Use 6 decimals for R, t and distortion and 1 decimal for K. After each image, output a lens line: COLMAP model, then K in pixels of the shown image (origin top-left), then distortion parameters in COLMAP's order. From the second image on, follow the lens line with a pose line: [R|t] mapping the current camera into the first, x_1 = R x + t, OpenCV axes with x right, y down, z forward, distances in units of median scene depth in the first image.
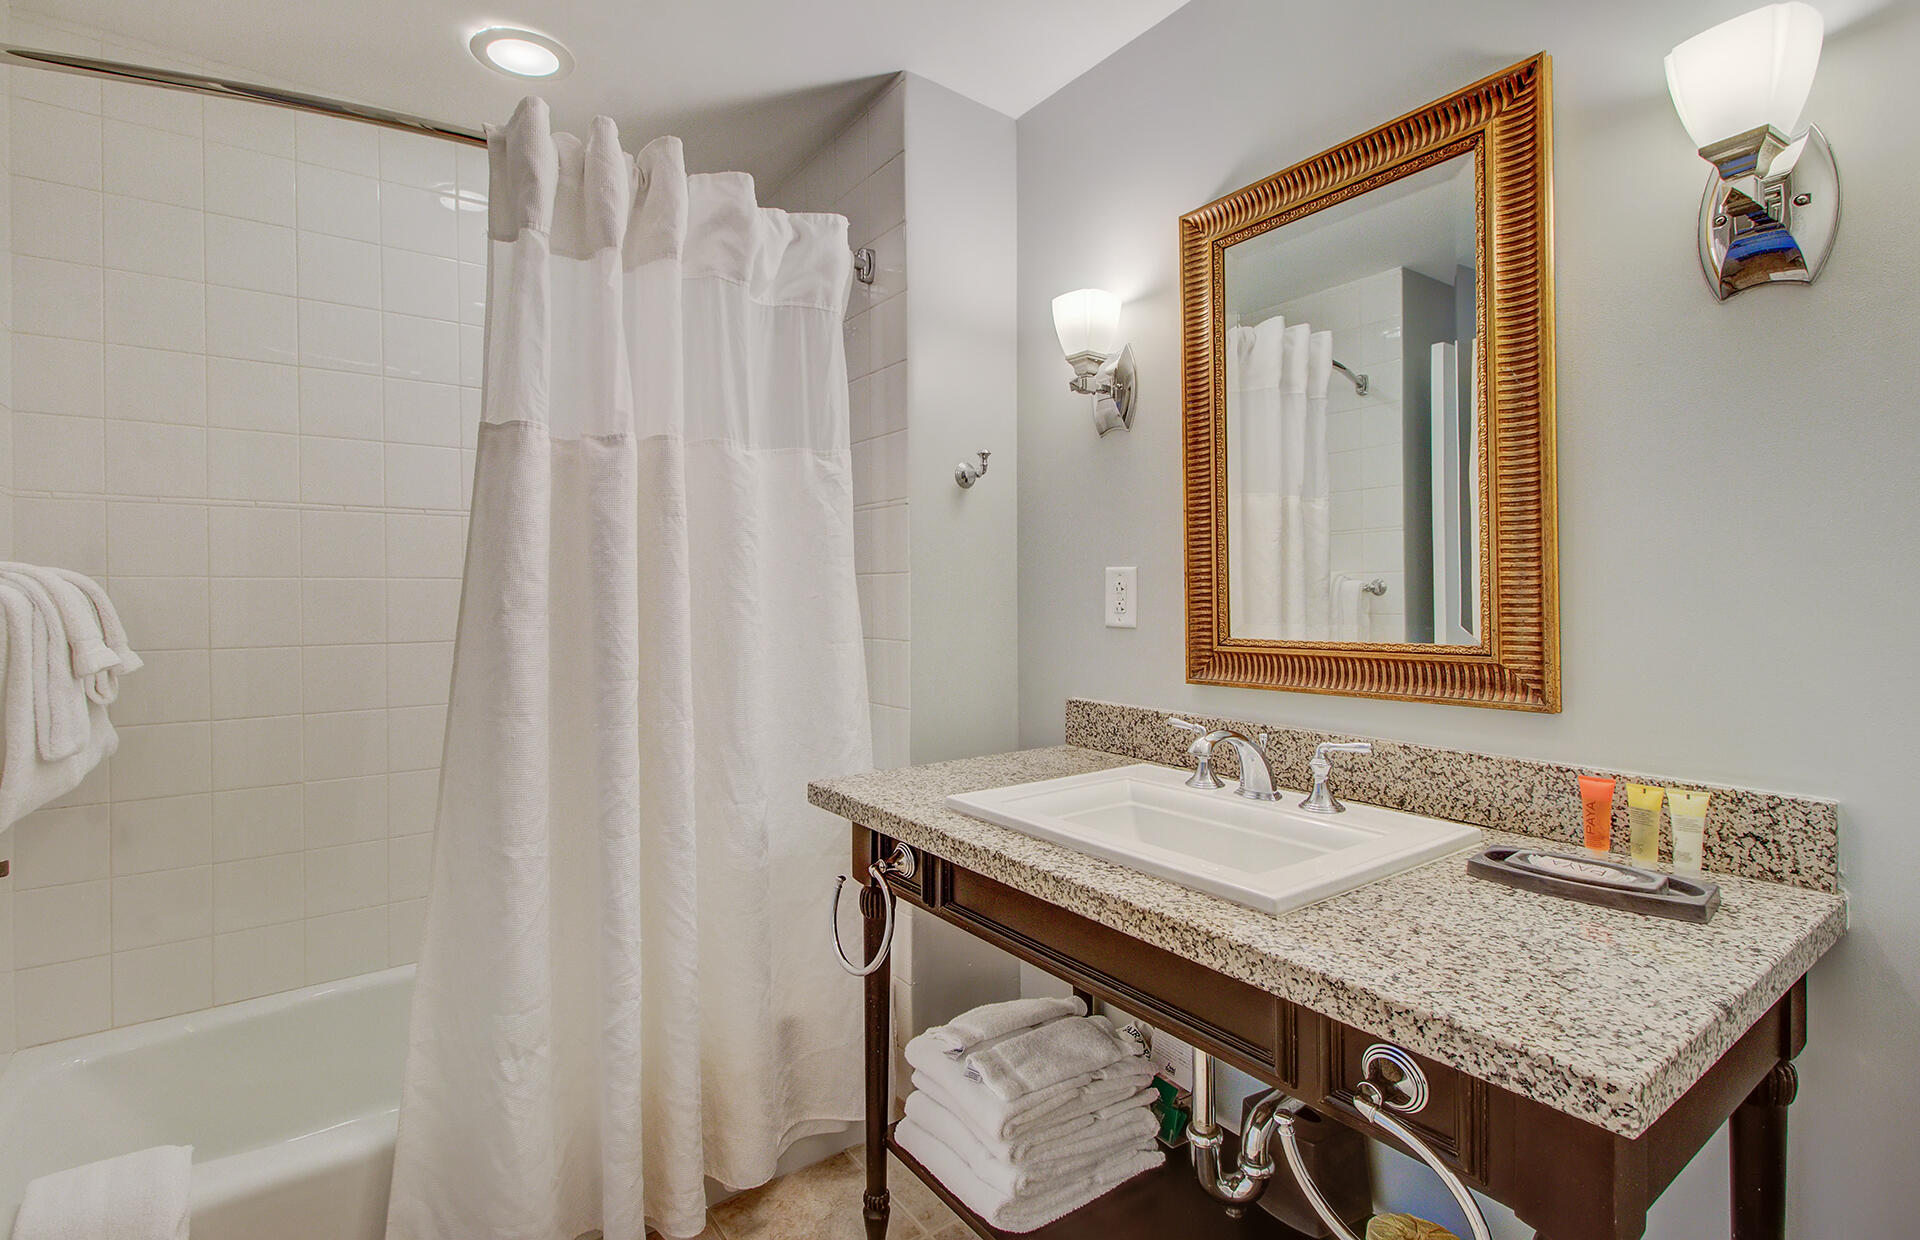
lens RADIAL K [[906.8, 0, 962.9], [0, 906.8, 605.2], [0, 0, 1]] dist [0.011669, -0.012291]
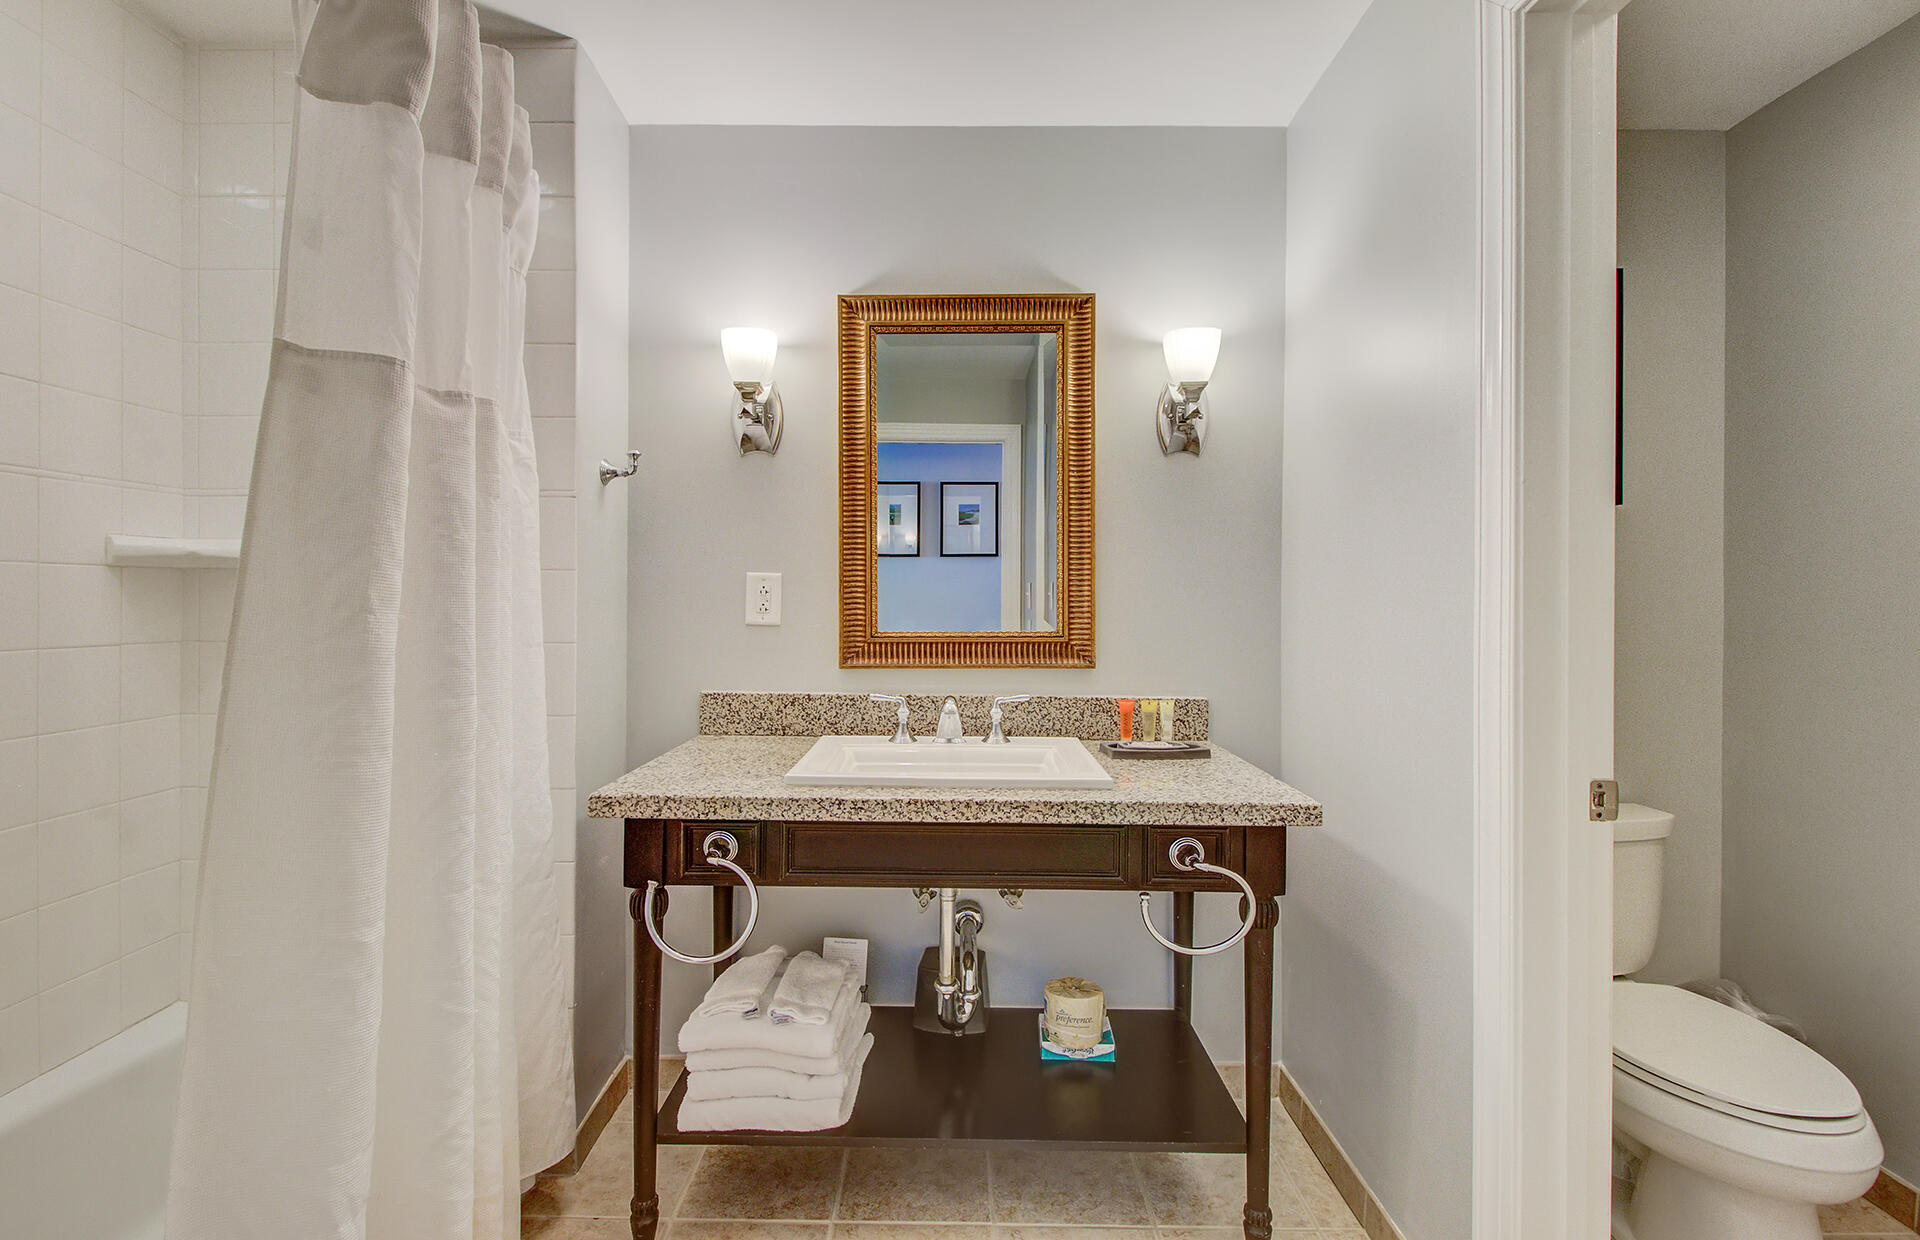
lens RADIAL K [[906.8, 0, 945.4], [0, 906.8, 611.9], [0, 0, 1]] dist [0.011669, -0.012291]
pose [[0.573720, -0.001889, 0.819049, -0.888698], [-0.003049, 0.999985, 0.004442, 0.002121], [-0.819046, -0.005045, 0.573706, 0.206738]]
